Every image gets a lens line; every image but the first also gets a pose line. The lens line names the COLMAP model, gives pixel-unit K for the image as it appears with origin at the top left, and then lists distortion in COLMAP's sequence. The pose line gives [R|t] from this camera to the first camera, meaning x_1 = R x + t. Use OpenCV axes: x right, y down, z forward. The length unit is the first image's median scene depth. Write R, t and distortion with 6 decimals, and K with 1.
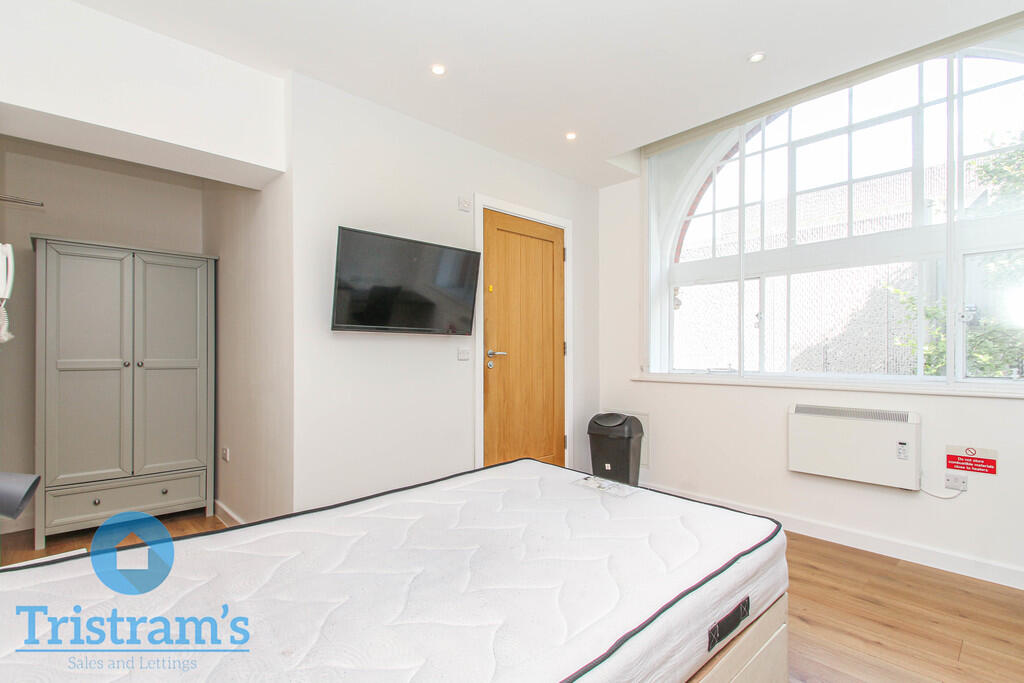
lens RADIAL K [[473.1, 0, 524.5], [0, 473.1, 345.9], [0, 0, 1]] dist [0.022480, -0.013532]
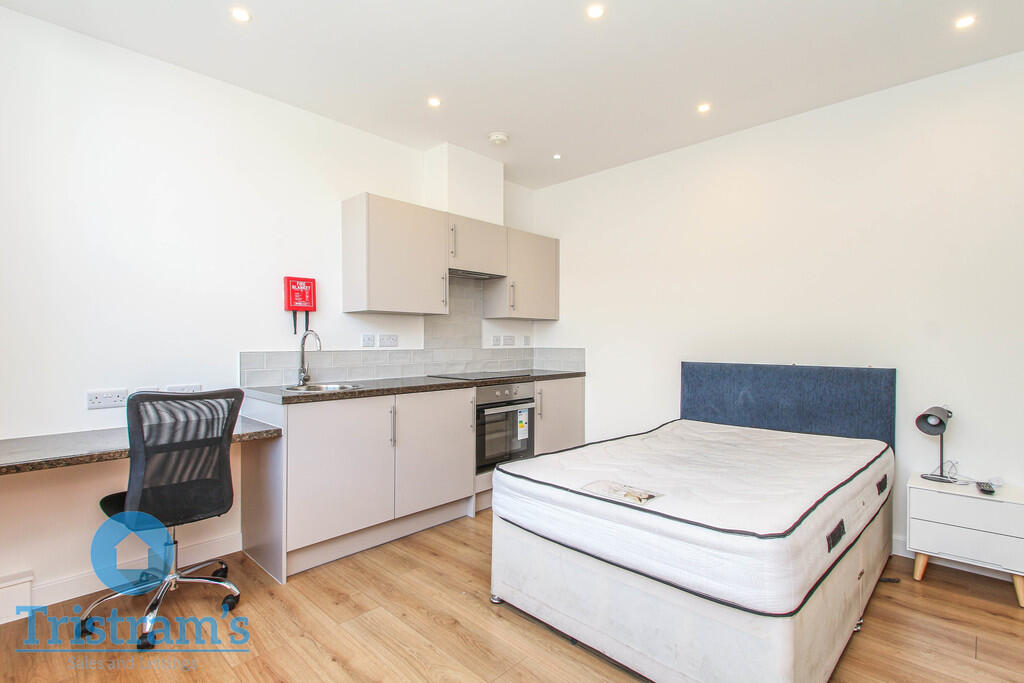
lens RADIAL K [[473.1, 0, 524.5], [0, 473.1, 345.9], [0, 0, 1]] dist [0.022480, -0.013532]
pose [[-0.998197, -0.001158, -0.060018, 0.224177], [-0.000732, 0.999974, -0.007111, 0.011187], [0.060025, -0.007054, -0.998172, 1.011871]]
